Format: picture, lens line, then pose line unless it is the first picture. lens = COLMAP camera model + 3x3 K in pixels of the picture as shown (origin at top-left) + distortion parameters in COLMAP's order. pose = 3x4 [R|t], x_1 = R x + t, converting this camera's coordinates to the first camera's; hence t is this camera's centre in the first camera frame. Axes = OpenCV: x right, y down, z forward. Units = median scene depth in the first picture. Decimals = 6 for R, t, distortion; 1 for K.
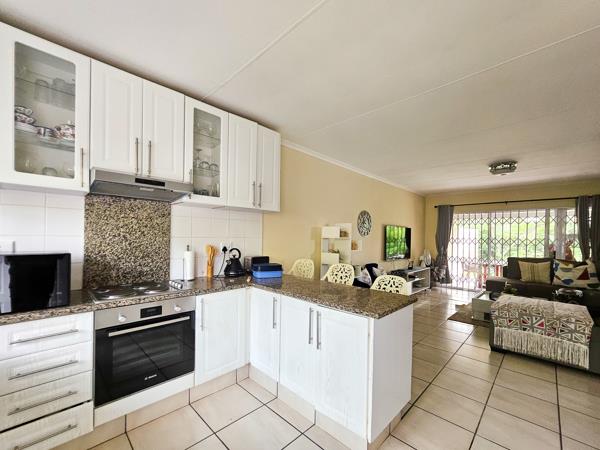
lens RADIAL K [[251.9, 0, 300.9], [0, 251.9, 237.7], [0, 0, 1]] dist [0.000491, 0.000428]
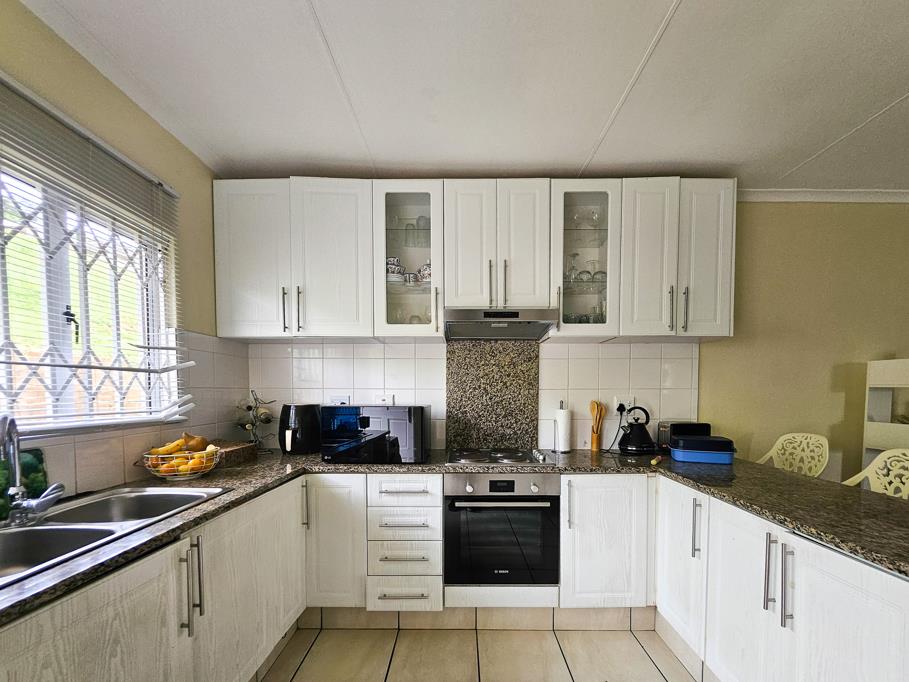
lens RADIAL K [[385.2, 0, 461.0], [0, 385.2, 406.0], [0, 0, 1]] dist [0.000476, -0.000103]
pose [[0.699952, 0.010901, -0.714106, 0.096492], [0.007060, 0.999729, 0.022181, 0.017765], [0.714155, -0.020567, 0.699686, 0.073105]]
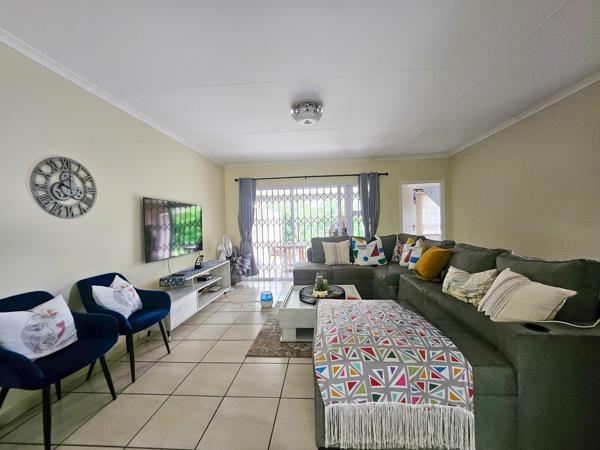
lens RADIAL K [[241.8, 0, 302.8], [0, 241.8, 223.1], [0, 0, 1]] dist [-0.001067, -0.000087]
pose [[0.763056, -0.040520, 0.645062, 0.549485], [0.044414, 0.998961, 0.010212, 0.033912], [-0.644805, 0.020857, 0.764062, 0.795525]]
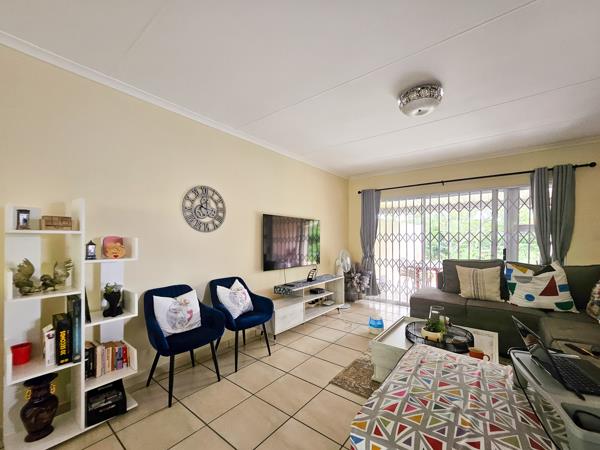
lens RADIAL K [[248.8, 0, 302.0], [0, 248.8, 239.5], [0, 0, 1]] dist [-0.001470, -0.000366]
pose [[0.993187, -0.018200, 0.115104, 0.761182], [0.017758, 0.999830, 0.004870, 0.026282], [-0.115173, -0.002793, 0.993342, 0.783795]]
